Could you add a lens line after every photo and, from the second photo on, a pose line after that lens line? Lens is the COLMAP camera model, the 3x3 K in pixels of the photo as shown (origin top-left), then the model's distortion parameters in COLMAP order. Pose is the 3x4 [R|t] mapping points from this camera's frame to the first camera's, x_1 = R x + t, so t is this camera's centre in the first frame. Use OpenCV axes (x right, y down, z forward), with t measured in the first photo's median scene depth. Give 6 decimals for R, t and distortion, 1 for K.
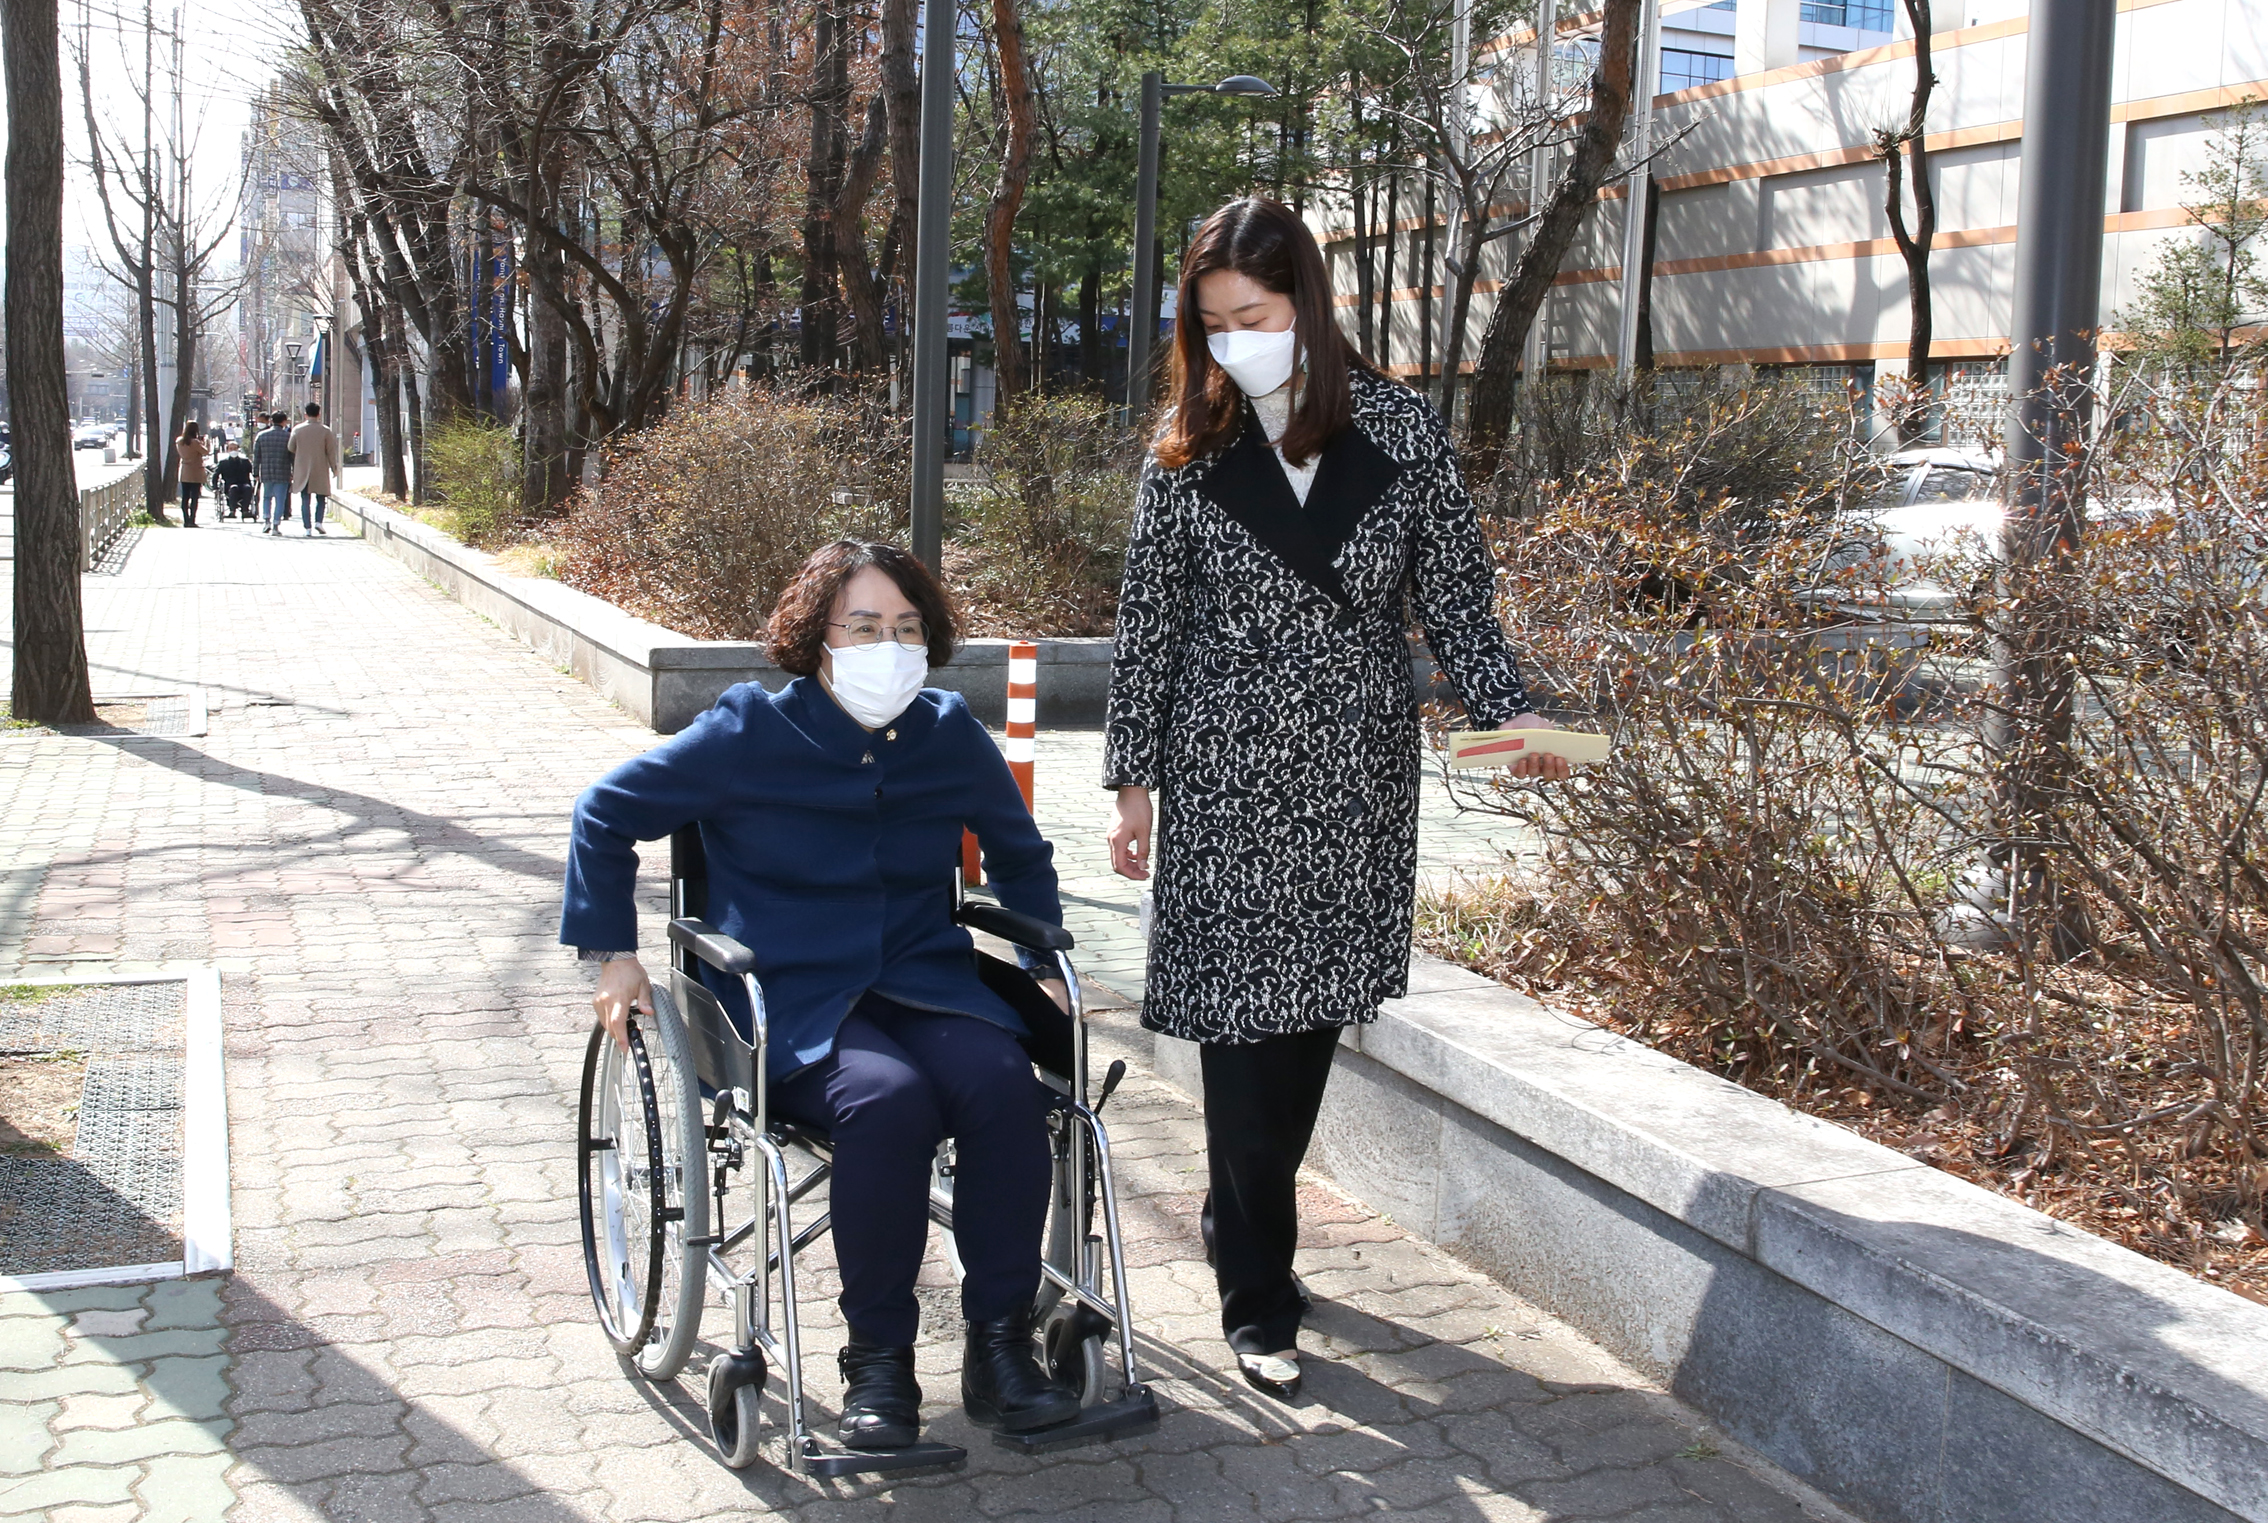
lens RADIAL K [[2278.3, 0, 1139.4], [0, 2278.3, 681.1], [0, 0, 1]] dist [-0.161759, 0.281858]
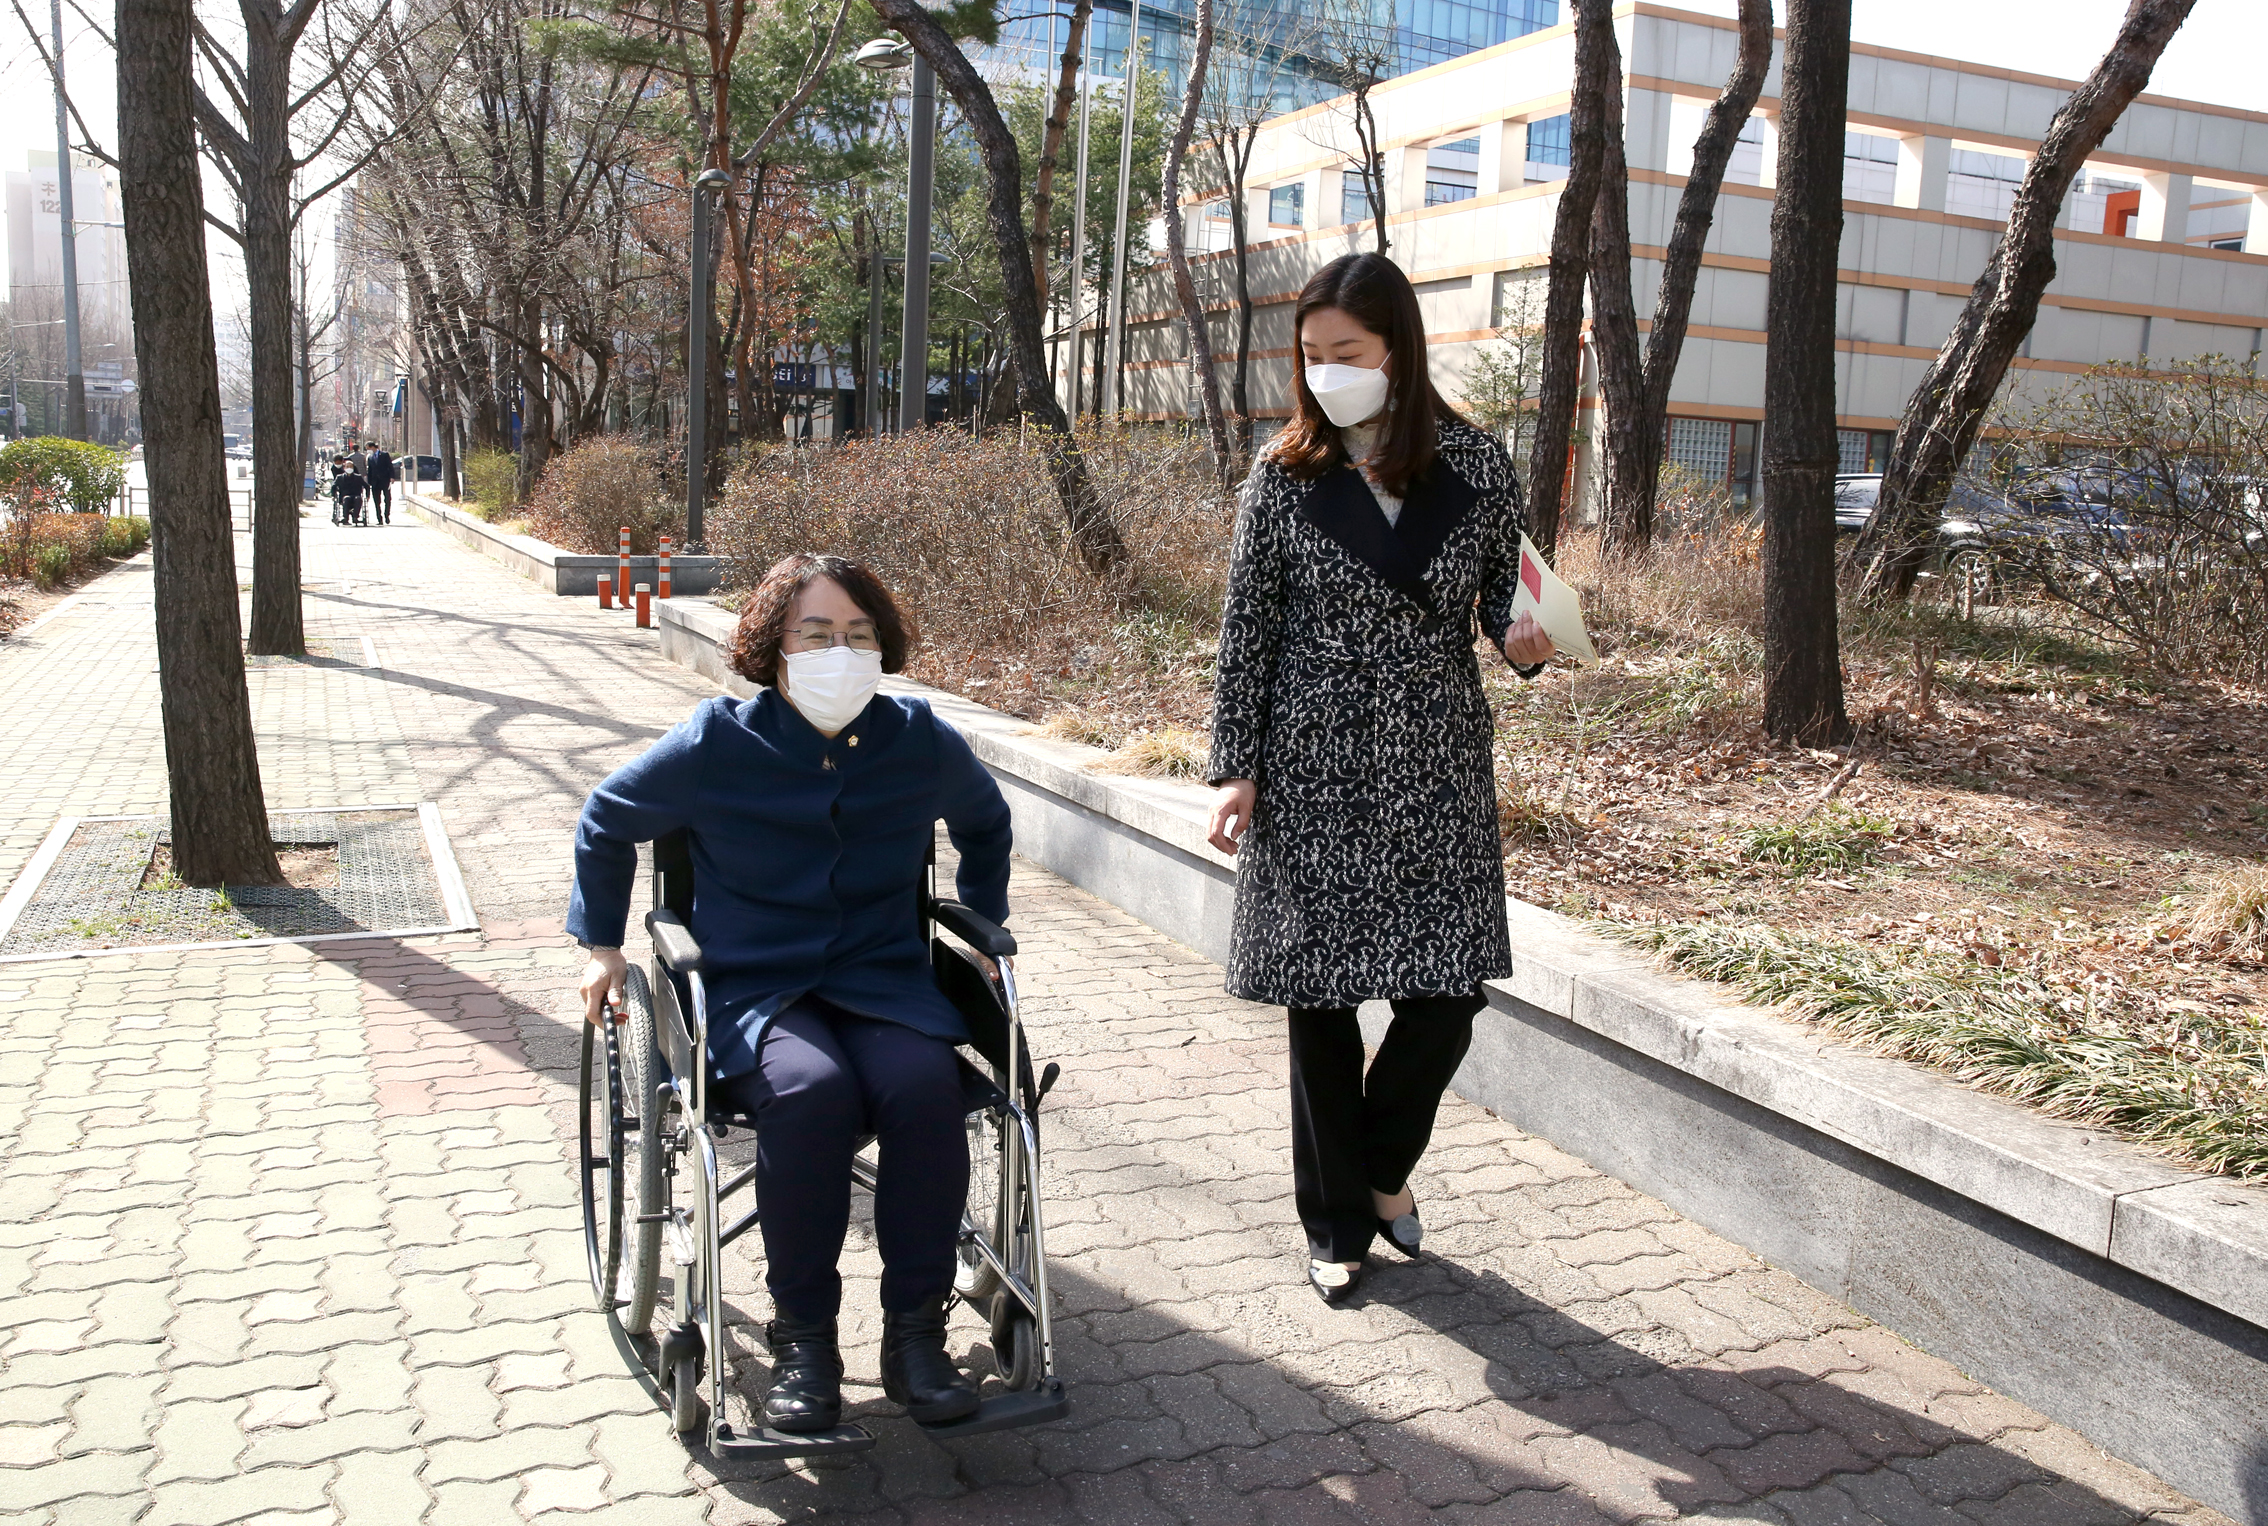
lens RADIAL K [[1968.3, 0, 1134.0], [0, 1968.3, 763.0], [0, 0, 1]] dist [-0.092183, 0.000663]
pose [[0.999930, 0.006166, 0.010122, 0.173593], [-0.006603, 0.999024, 0.043684, 0.052655], [-0.009842, -0.043748, 0.998994, -0.477413]]
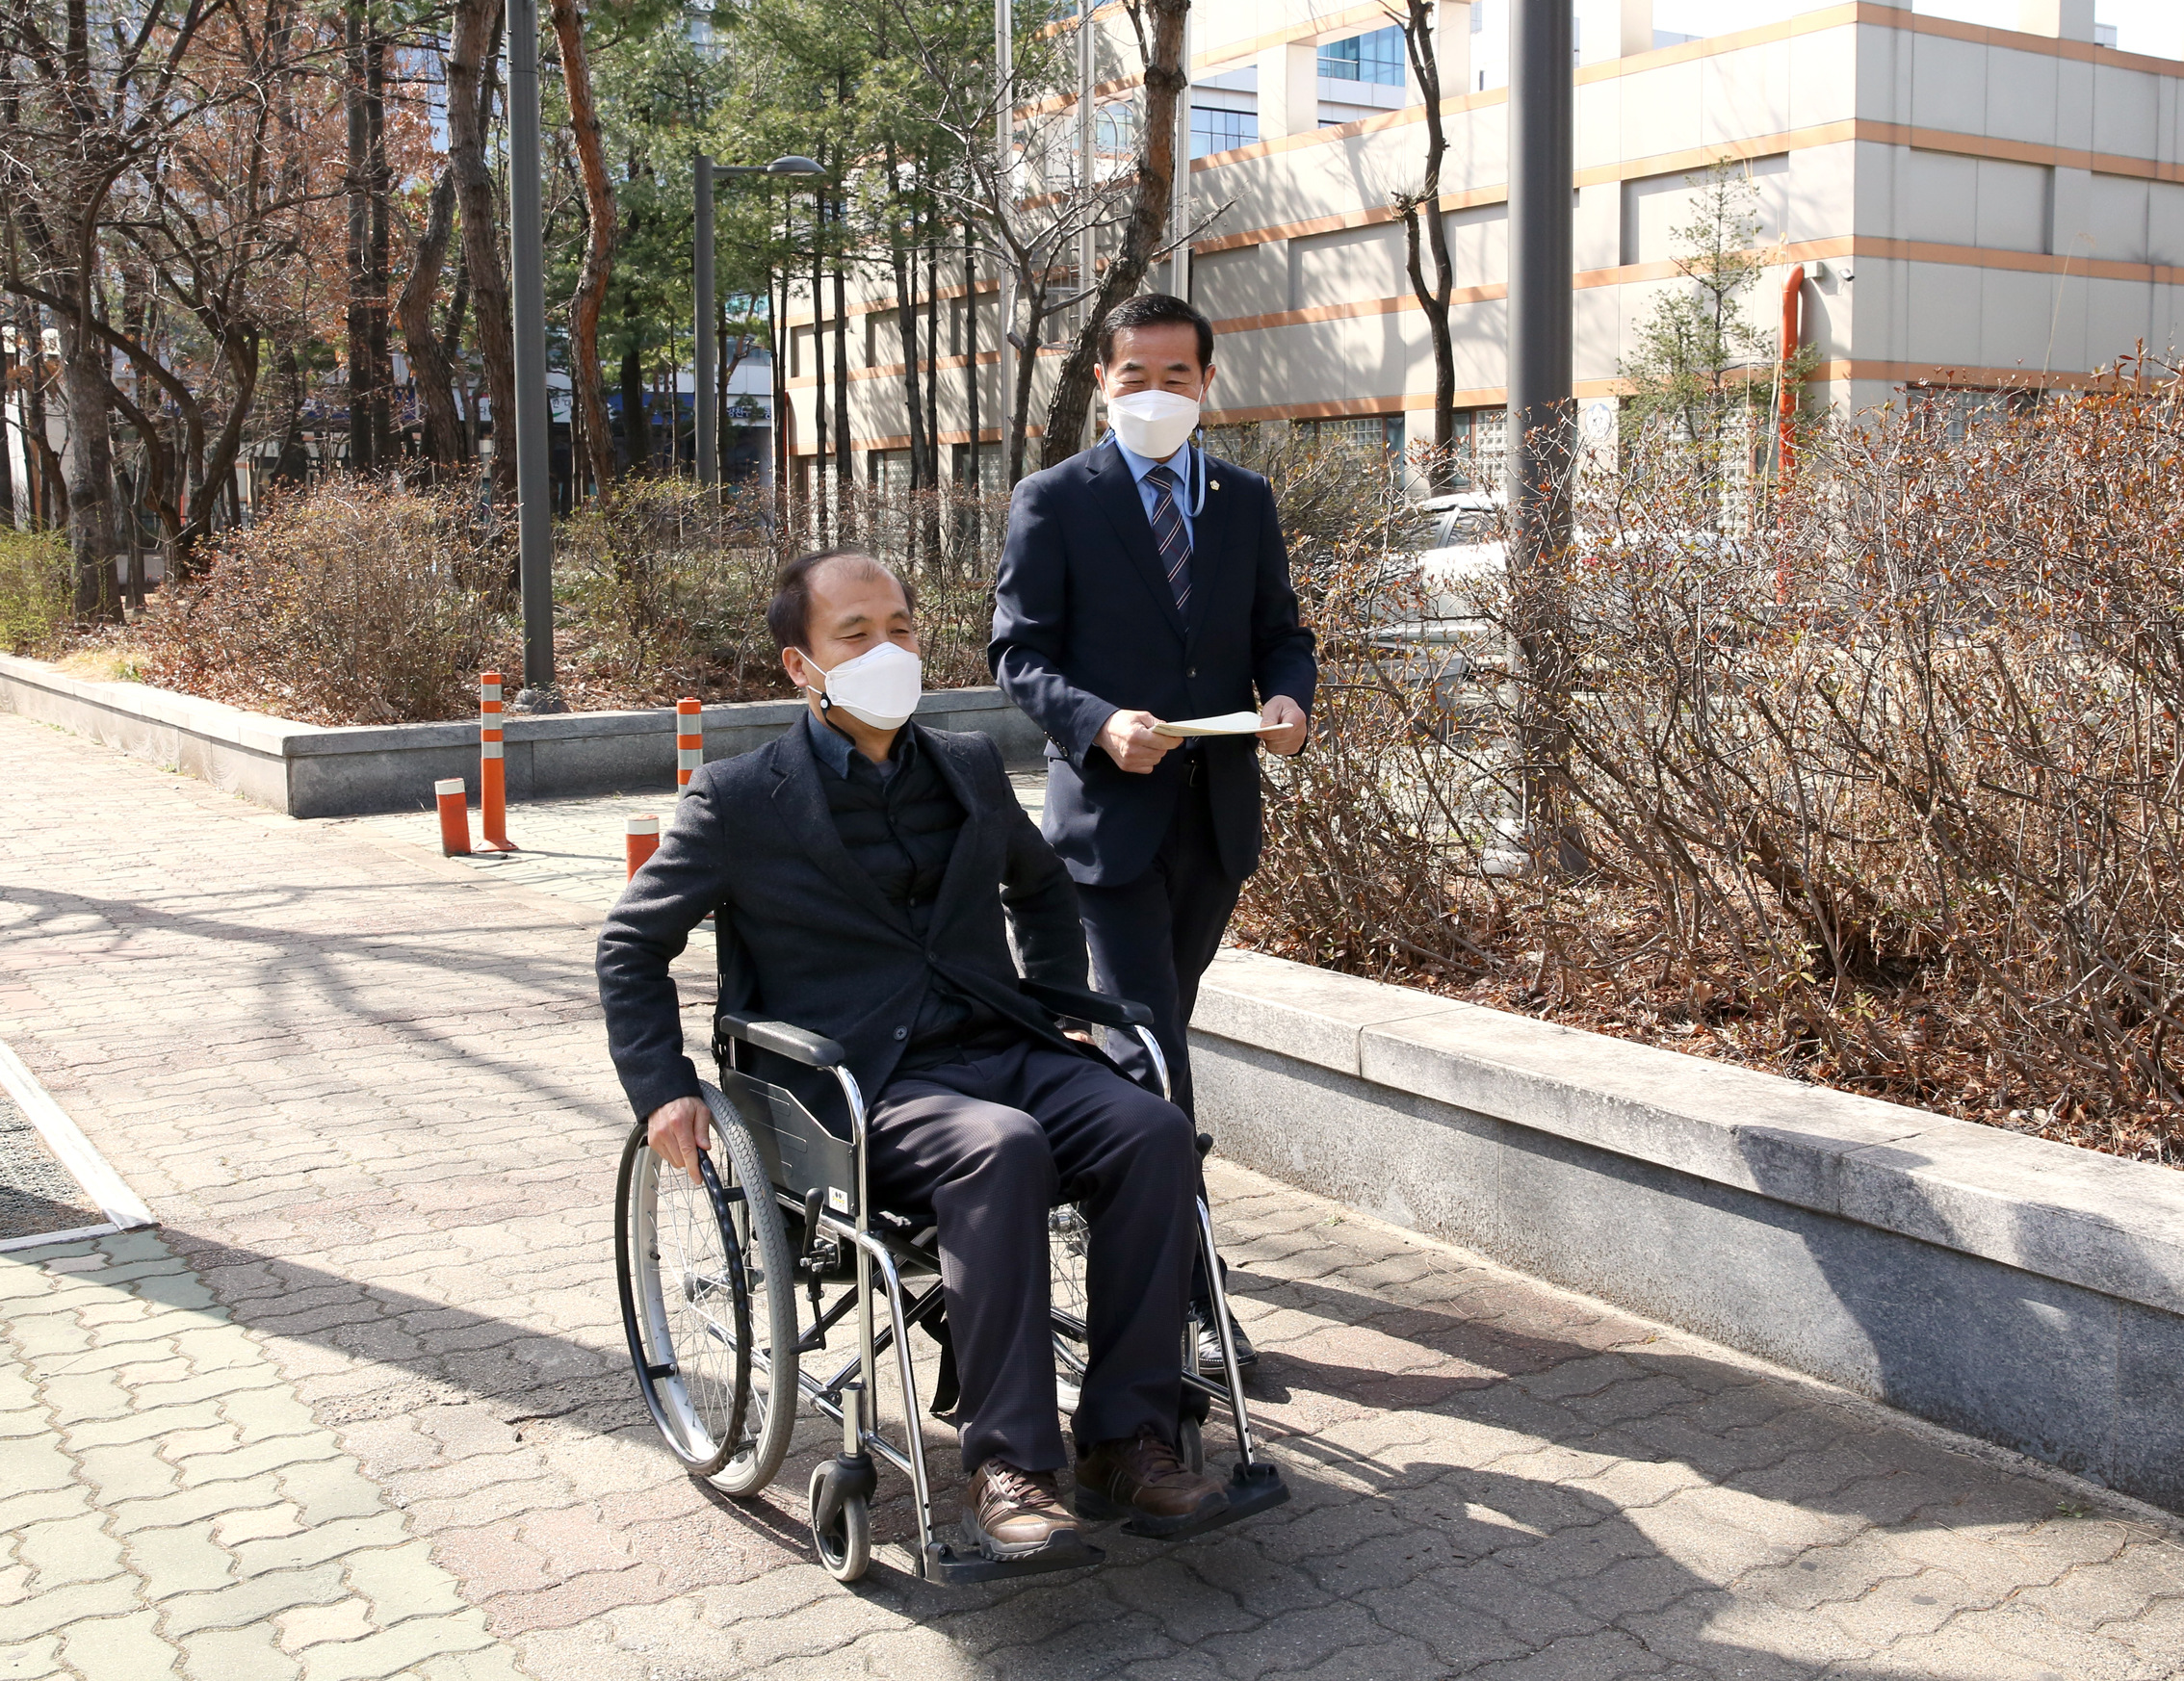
lens RADIAL K [[2334.2, 0, 1092.0], [0, 2334.2, 840.5], [0, 0, 1]] dist [-0.053716, -0.010000]
pose [[0.982465, -0.063991, 0.175122, -0.021793], [0.057850, 0.997525, 0.039952, 0.006318], [-0.177245, -0.029121, 0.983736, -0.059929]]
